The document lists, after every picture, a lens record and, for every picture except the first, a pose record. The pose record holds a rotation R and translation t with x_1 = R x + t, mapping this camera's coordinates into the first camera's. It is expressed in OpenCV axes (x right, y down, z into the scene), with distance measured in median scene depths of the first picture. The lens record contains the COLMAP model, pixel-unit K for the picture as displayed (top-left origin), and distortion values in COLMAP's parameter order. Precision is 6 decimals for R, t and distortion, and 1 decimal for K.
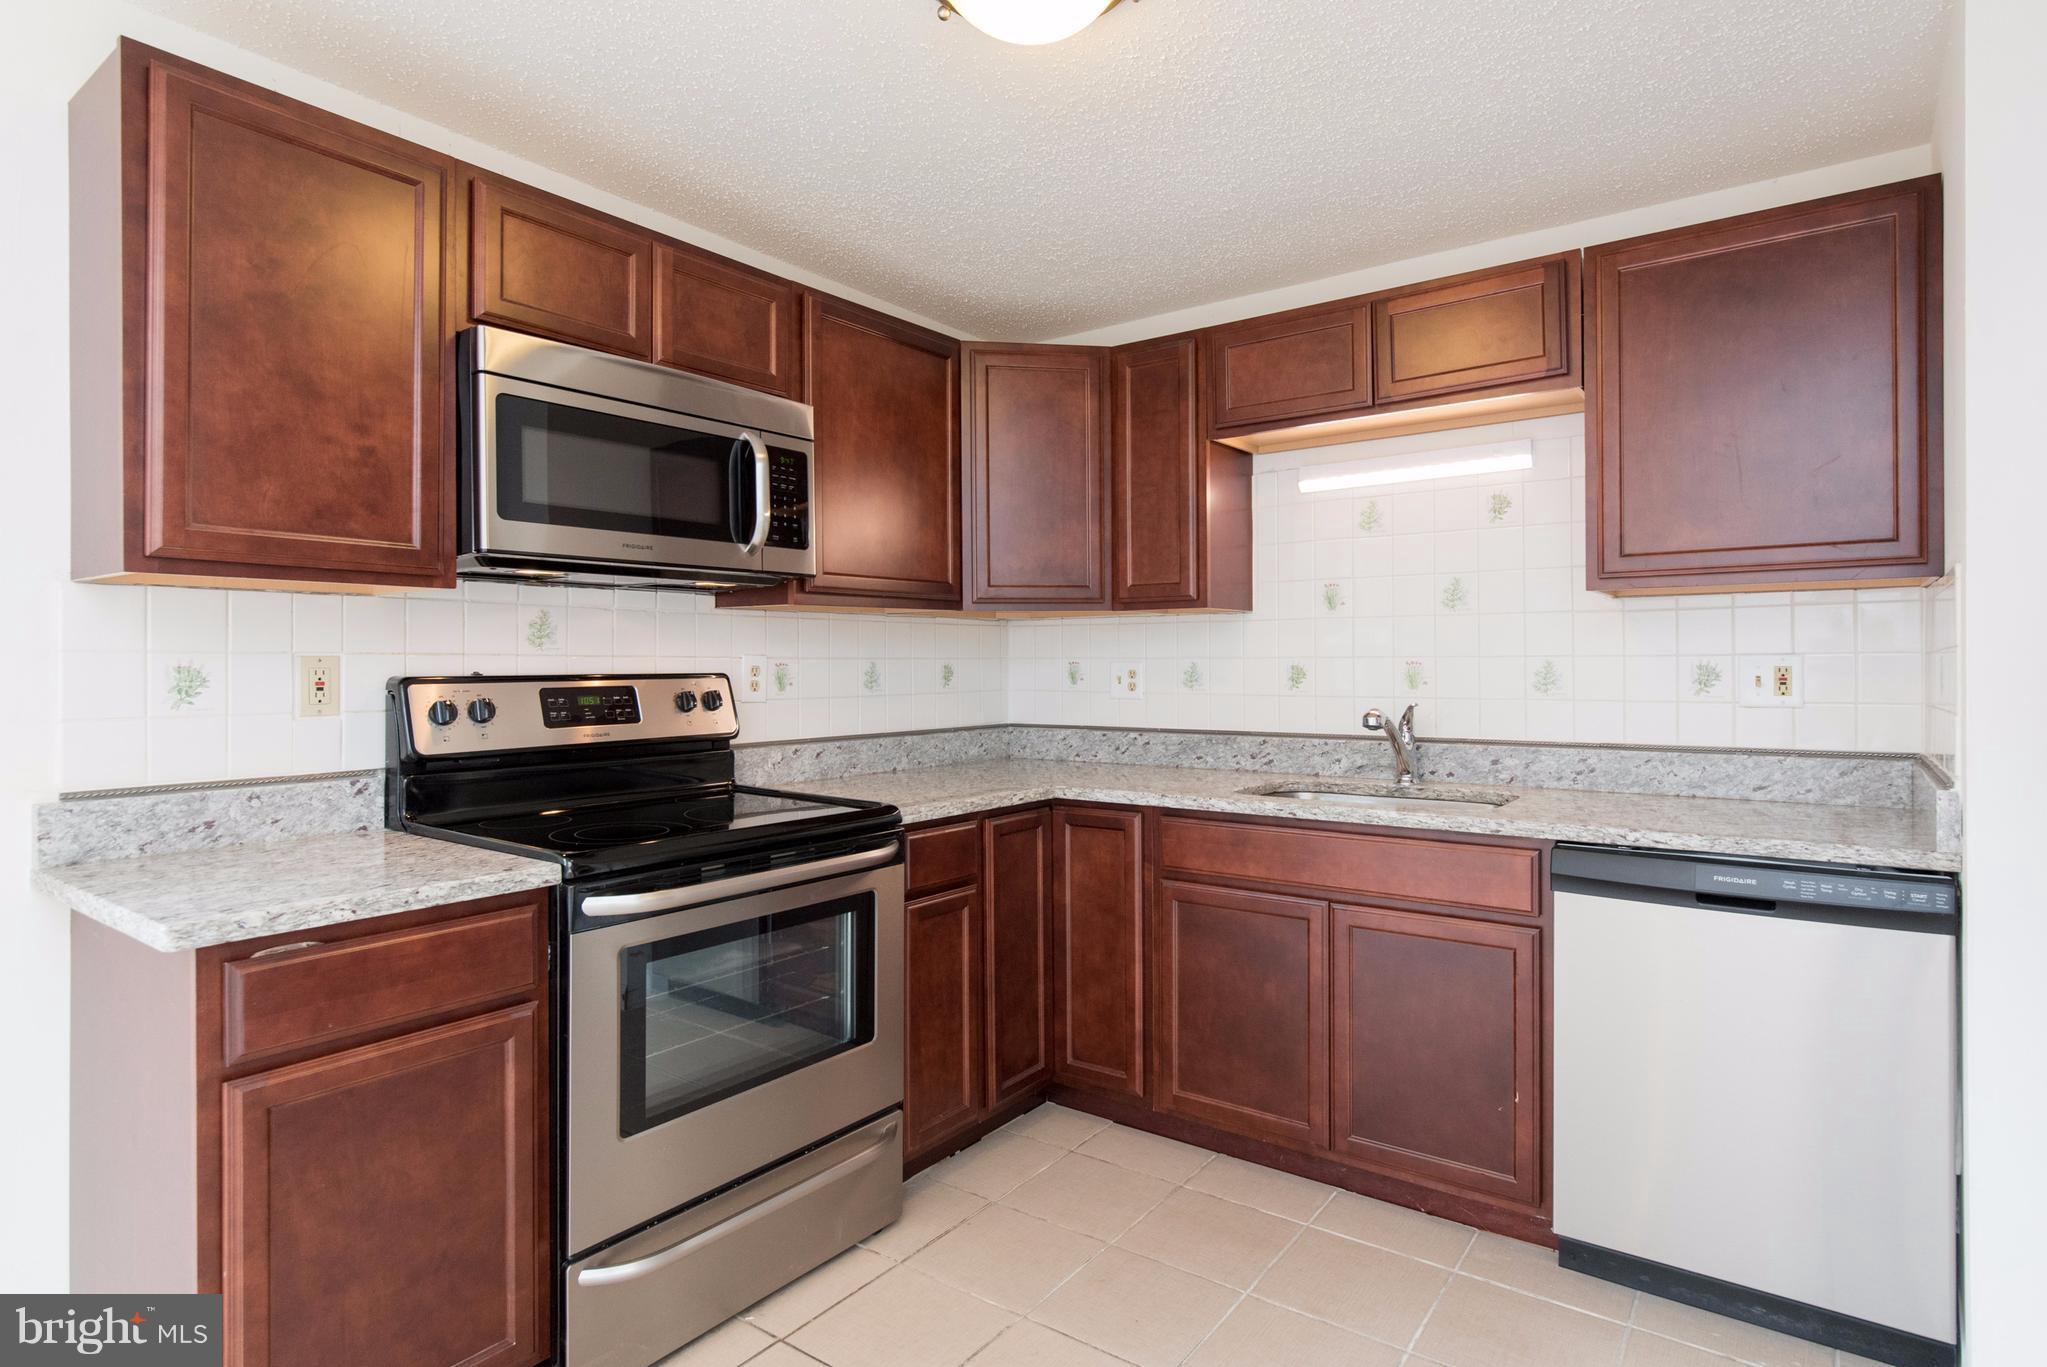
lens RADIAL K [[1068.3, 0, 1074.1], [0, 1068.3, 667.5], [0, 0, 1]] dist [0.002026, 0.000284]
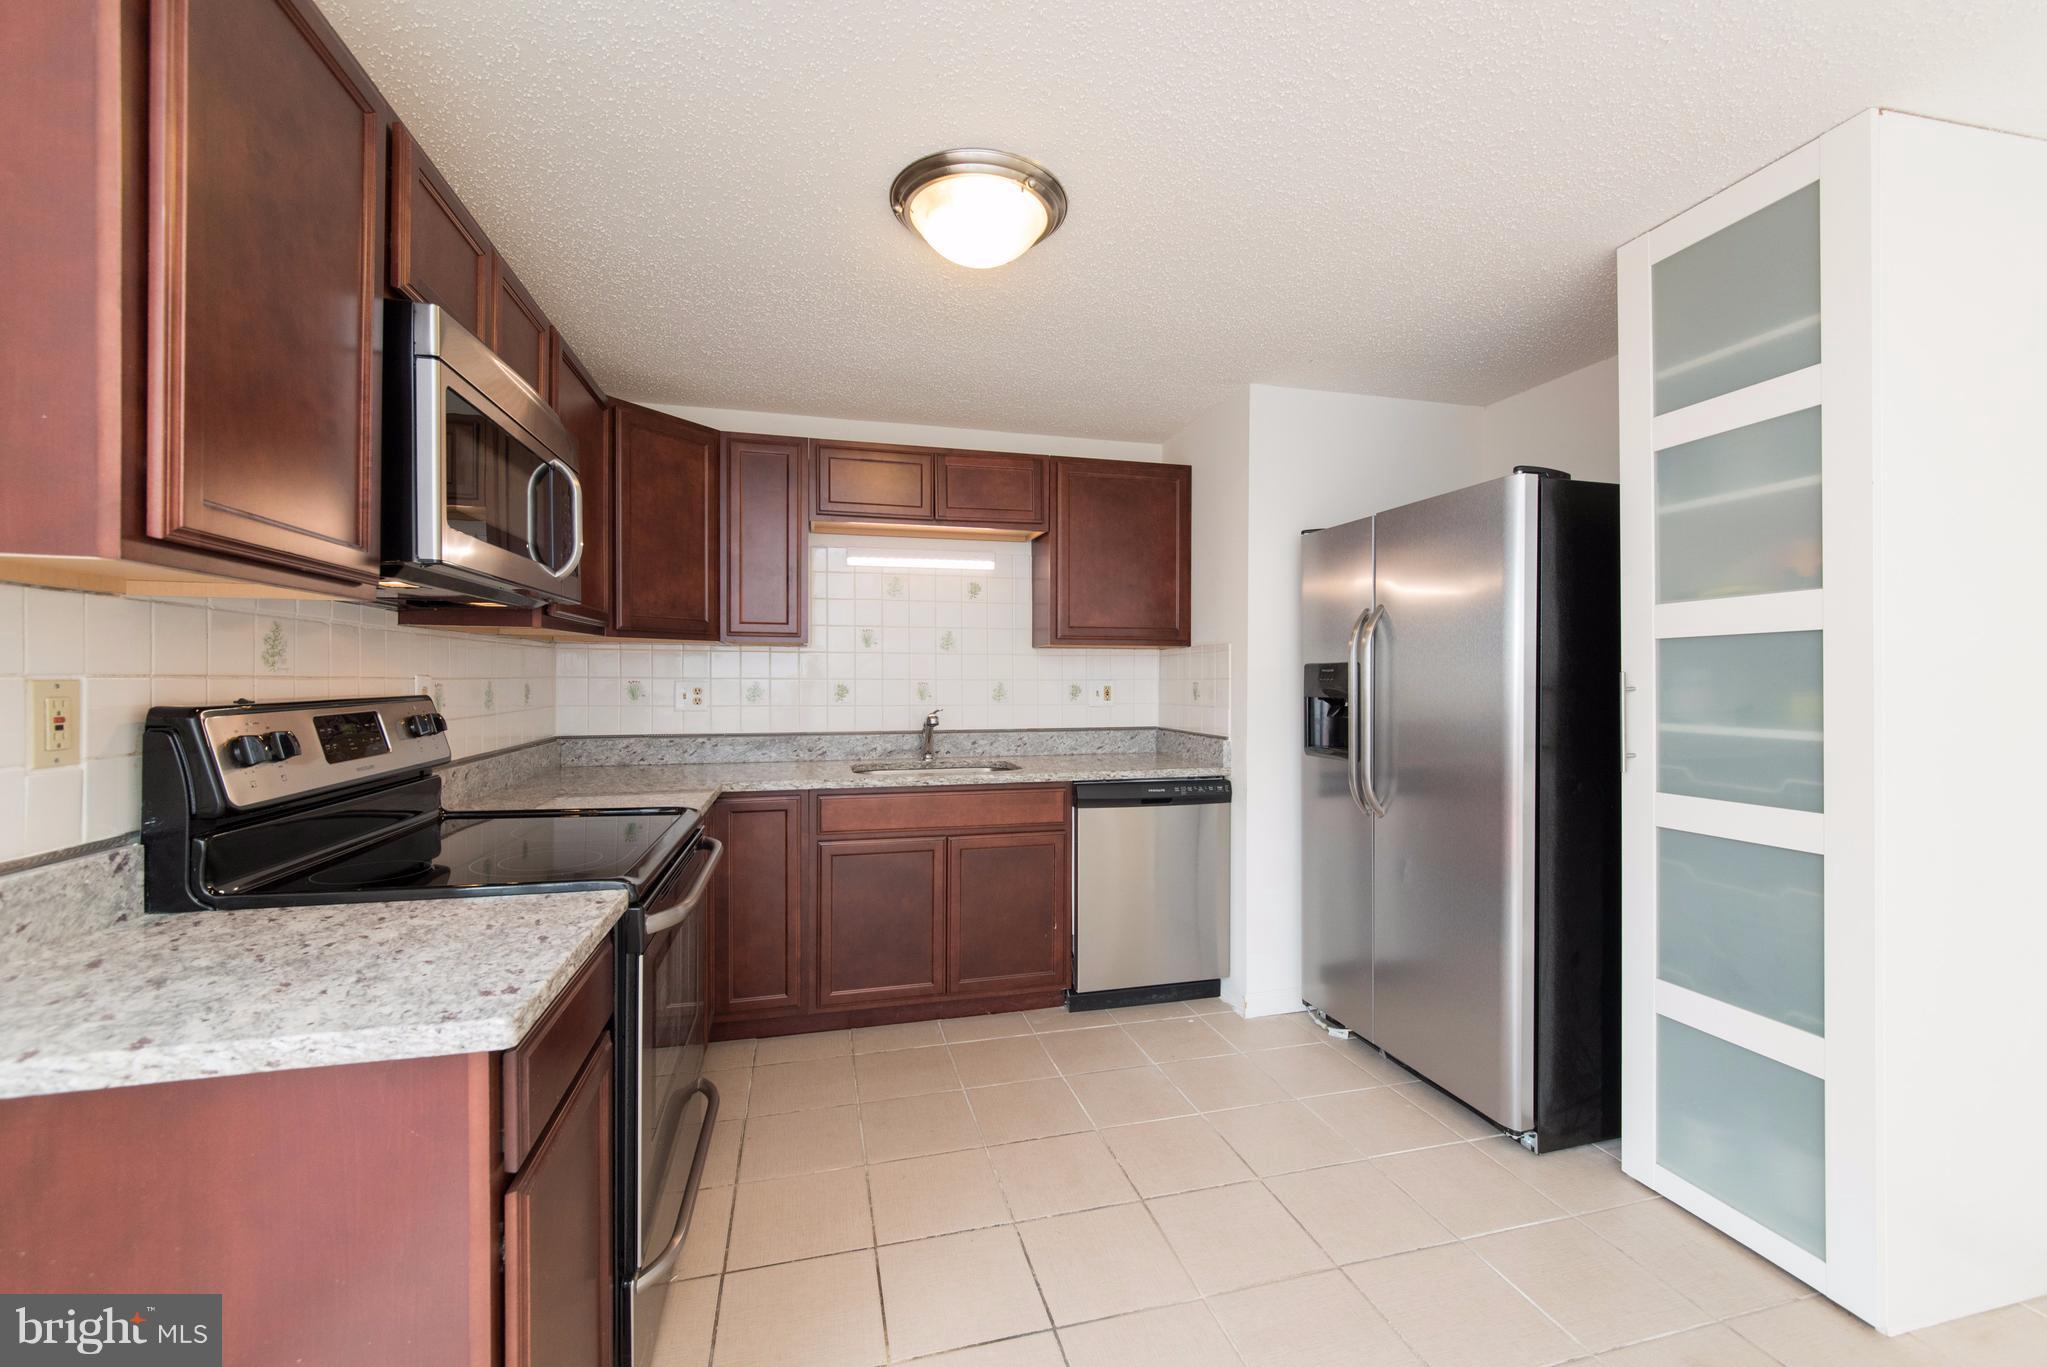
lens RADIAL K [[799.0, 0, 1023.5], [0, 799.0, 683.5], [0, 0, 1]] dist [0.017822, 0.000032]
pose [[0.647862, 0.000039, 0.761758, -0.577197], [-0.004225, 0.999985, 0.003543, -0.010567], [-0.761746, -0.005514, 0.647852, 0.150377]]
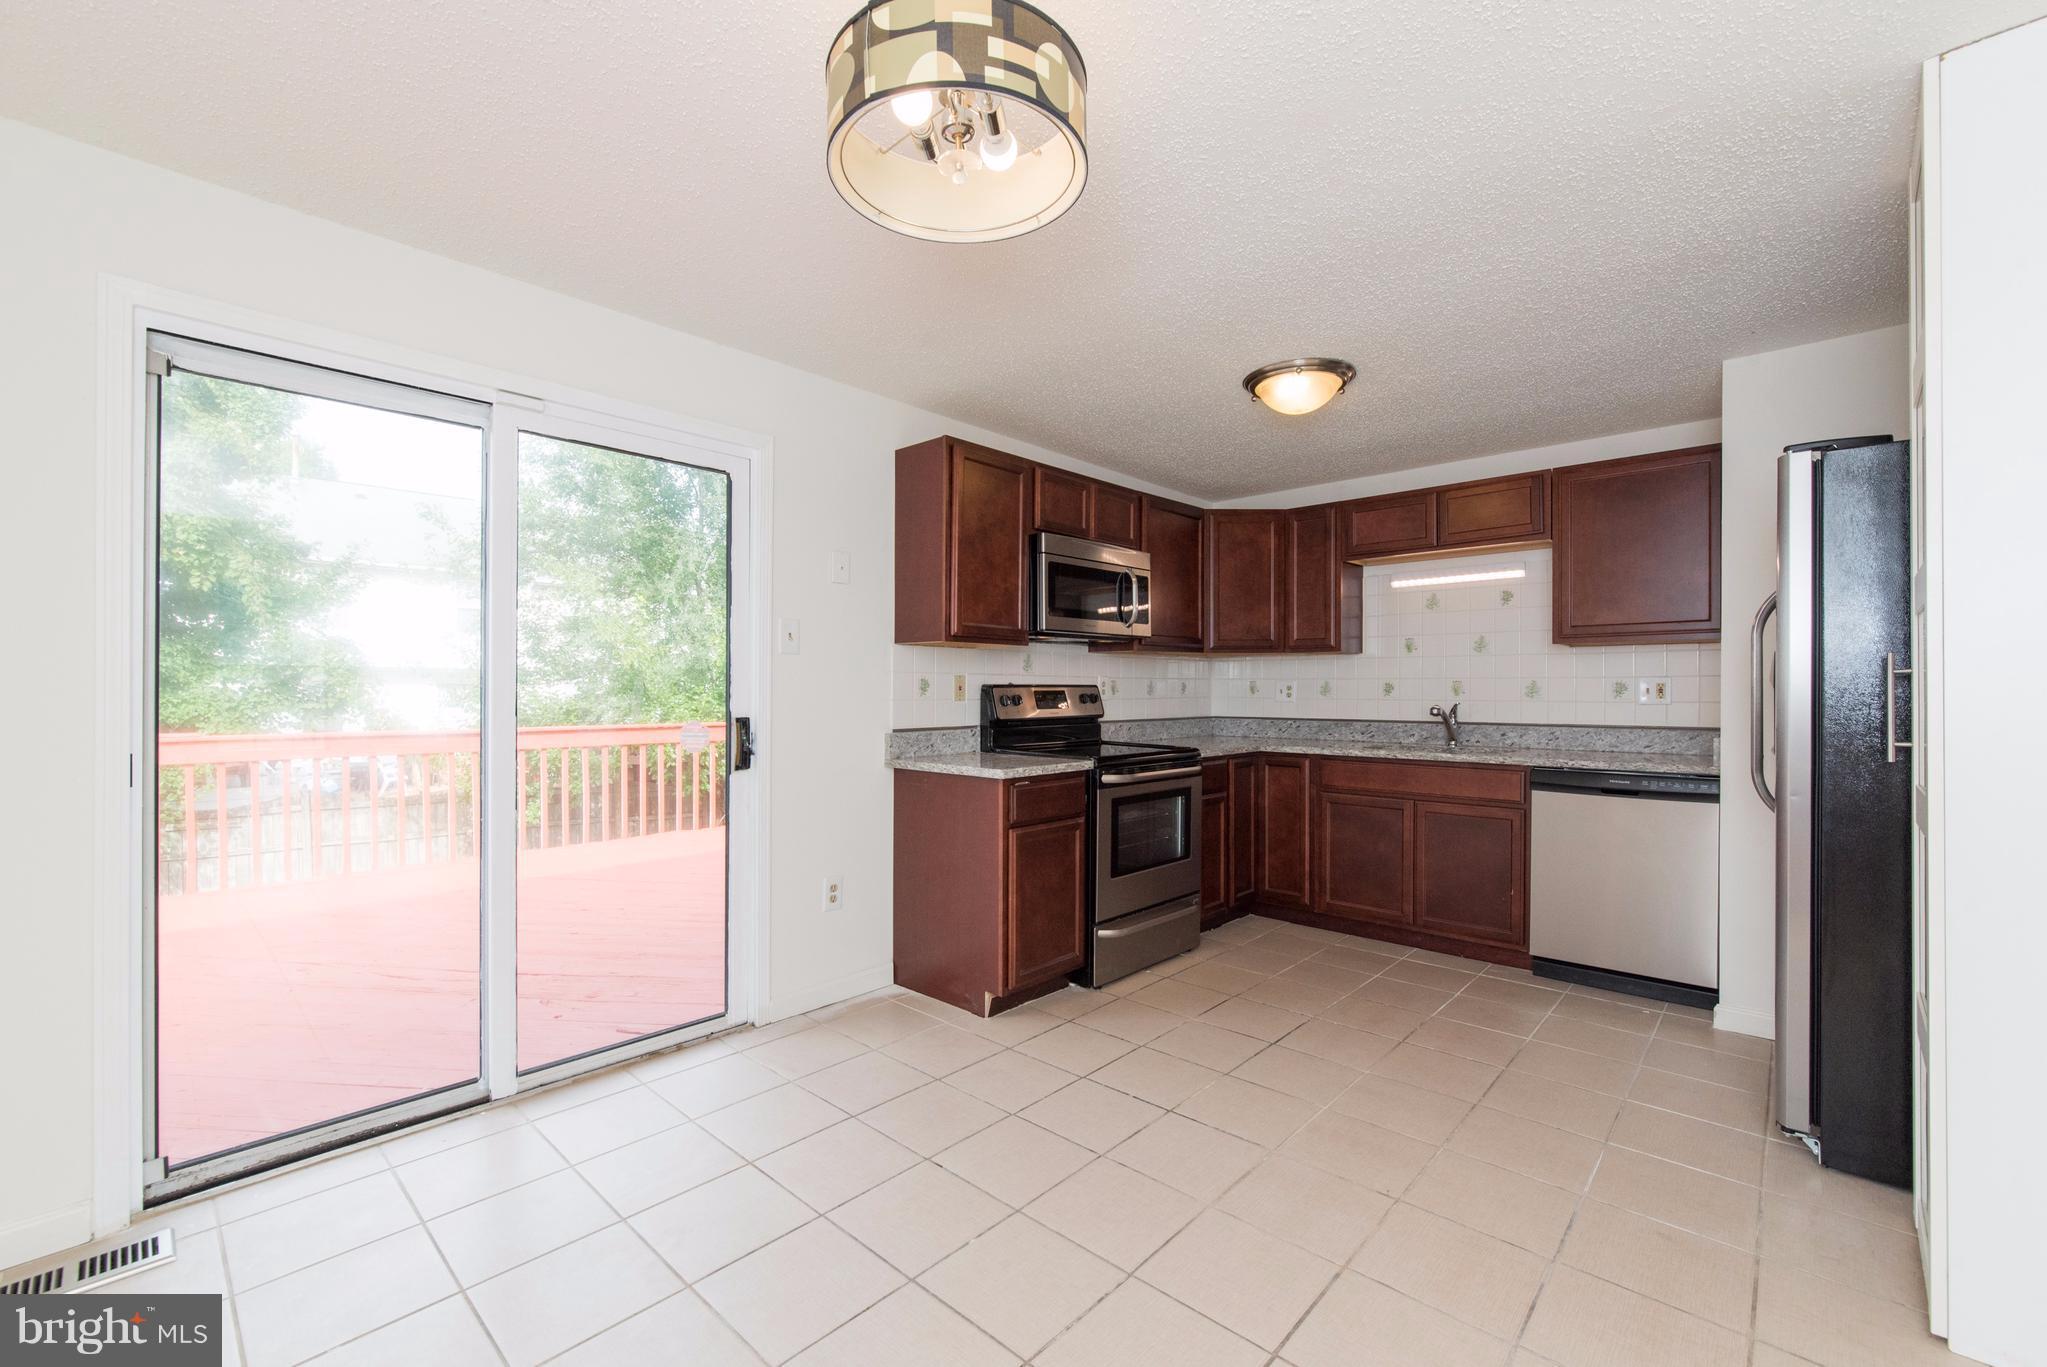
lens RADIAL K [[864.4, 0, 1046.4], [0, 864.4, 694.0], [0, 0, 1]] dist [-0.001226, -0.000271]
pose [[0.993010, 0.005747, -0.117888, -0.249081], [-0.005325, 0.999978, 0.003887, 0.017944], [0.117908, -0.003232, 0.993019, -0.668785]]
